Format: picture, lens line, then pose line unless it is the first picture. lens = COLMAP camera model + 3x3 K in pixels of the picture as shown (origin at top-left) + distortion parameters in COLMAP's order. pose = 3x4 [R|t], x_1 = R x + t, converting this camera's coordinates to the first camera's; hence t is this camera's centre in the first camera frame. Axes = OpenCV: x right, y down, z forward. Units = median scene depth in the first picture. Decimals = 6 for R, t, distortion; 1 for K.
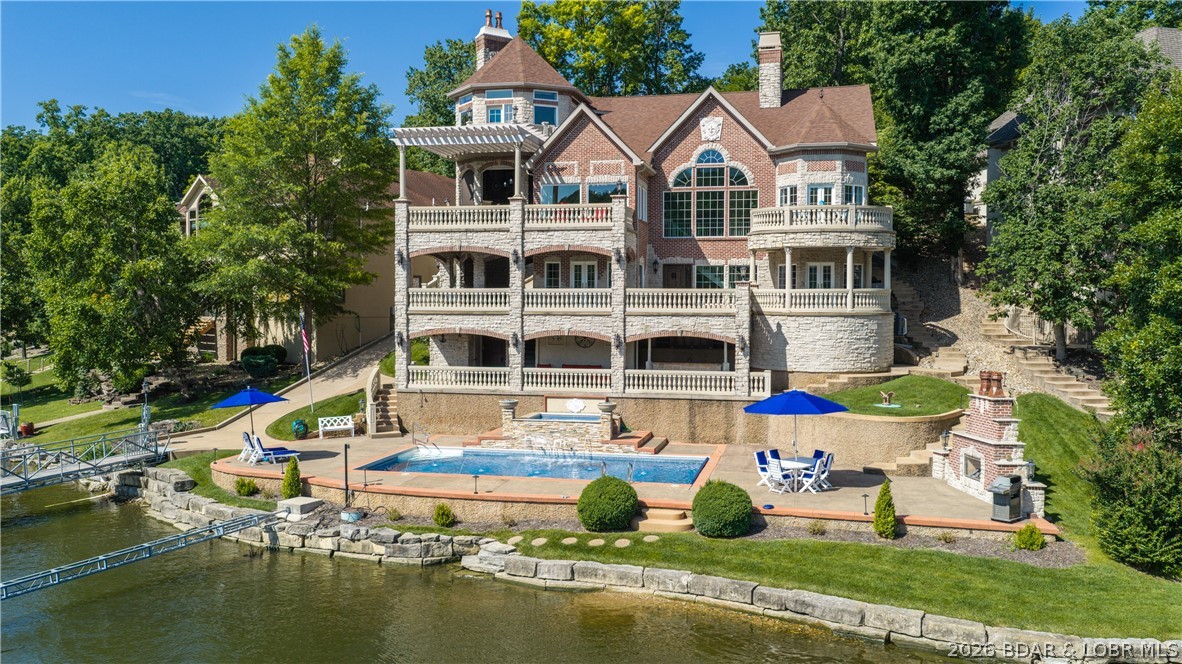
lens RADIAL K [[975.4, 0, 590.9], [0, 975.4, 331.6], [0, 0, 1]] dist [0.028936, -0.062583]
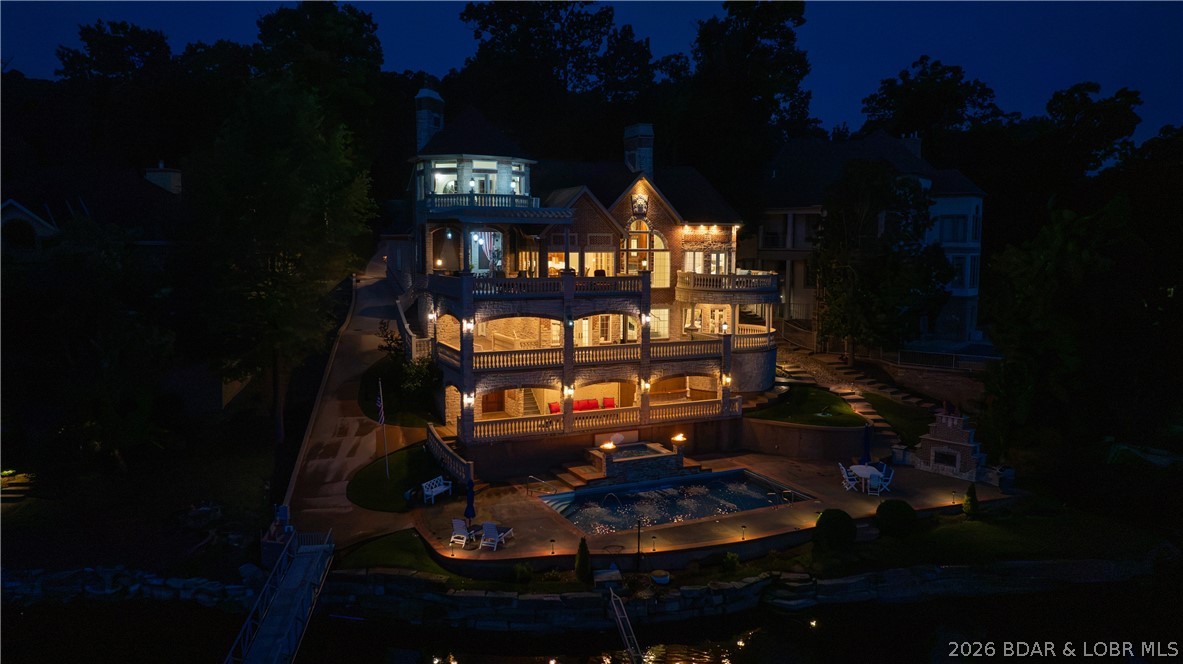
lens RADIAL K [[828.0, 0, 595.5], [0, 828.0, 330.4], [0, 0, 1]] dist [-0.010781, 0.002939]
pose [[0.787425, -0.064849, 0.612990, -0.673339], [0.015604, 0.996229, 0.085348, -0.151867], [-0.616214, -0.057639, 0.785467, 0.190382]]
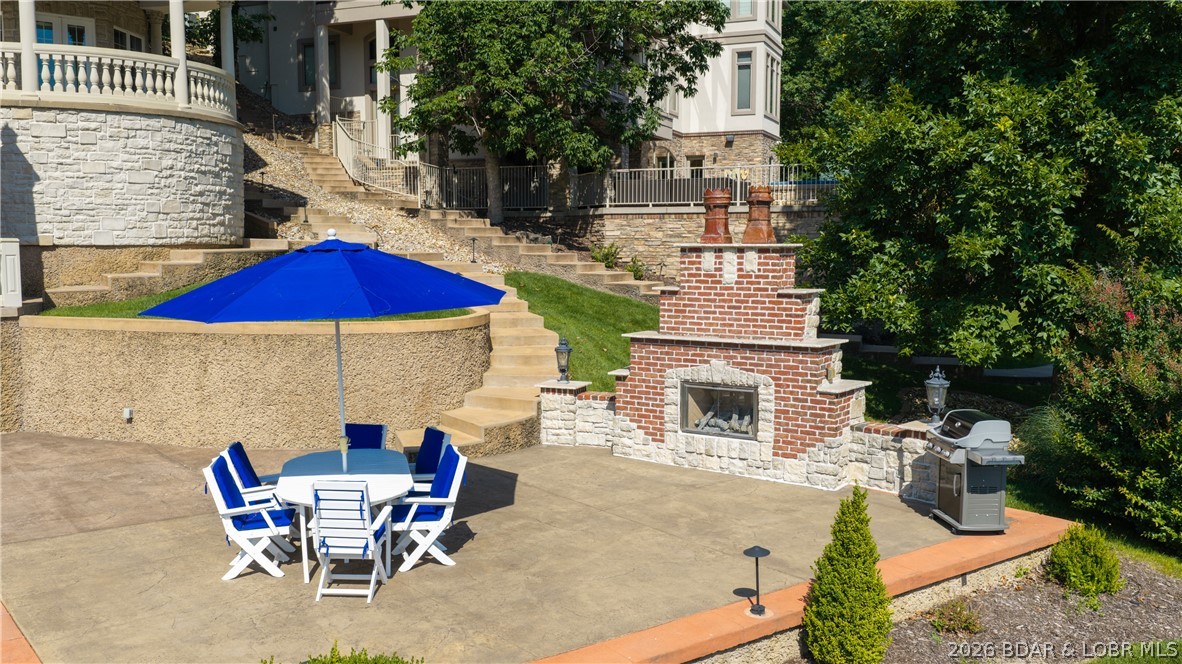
lens RADIAL K [[975.4, 0, 590.9], [0, 975.4, 331.6], [0, 0, 1]] dist [0.028936, -0.062583]
pose [[0.603458, -0.075944, 0.793770, 0.011796], [0.024166, 0.996739, 0.076991, 0.050088], [-0.797028, -0.027278, 0.603326, 0.561614]]
